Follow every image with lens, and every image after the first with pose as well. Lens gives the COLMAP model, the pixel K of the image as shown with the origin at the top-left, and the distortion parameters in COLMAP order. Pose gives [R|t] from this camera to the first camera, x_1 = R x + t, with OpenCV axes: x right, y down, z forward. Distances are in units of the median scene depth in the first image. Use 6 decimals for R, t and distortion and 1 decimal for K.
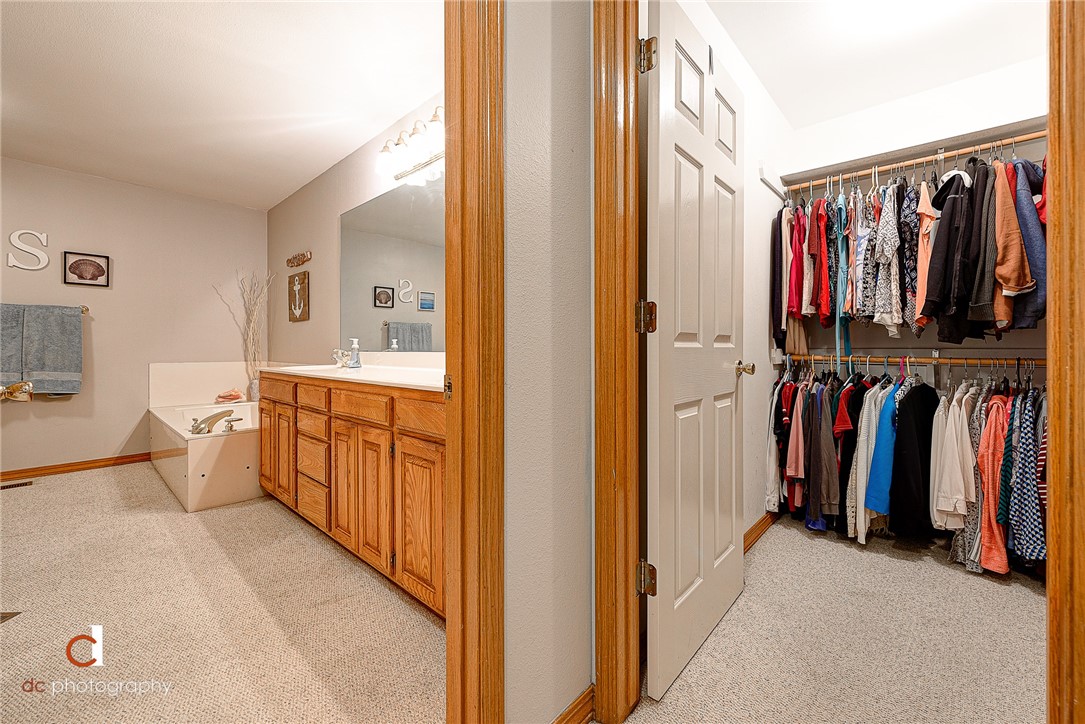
lens RADIAL K [[425.1, 0, 544.9], [0, 425.1, 351.5], [0, 0, 1]] dist [-0.000308, -0.001442]
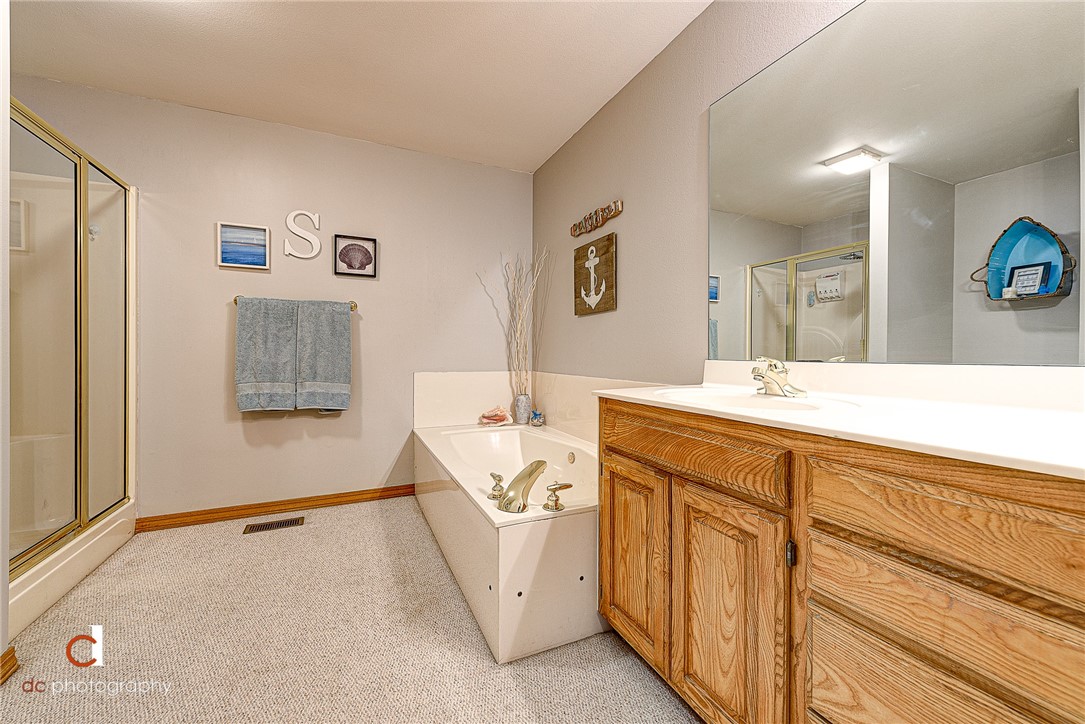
lens RADIAL K [[425.1, 0, 541.7], [0, 425.1, 358.8], [0, 0, 1]] dist [-0.000308, -0.001442]
pose [[0.918037, 0.007728, -0.396420, -0.428743], [-0.005811, 0.999965, 0.006038, -0.004355], [0.396452, -0.003240, 0.918050, 0.393342]]
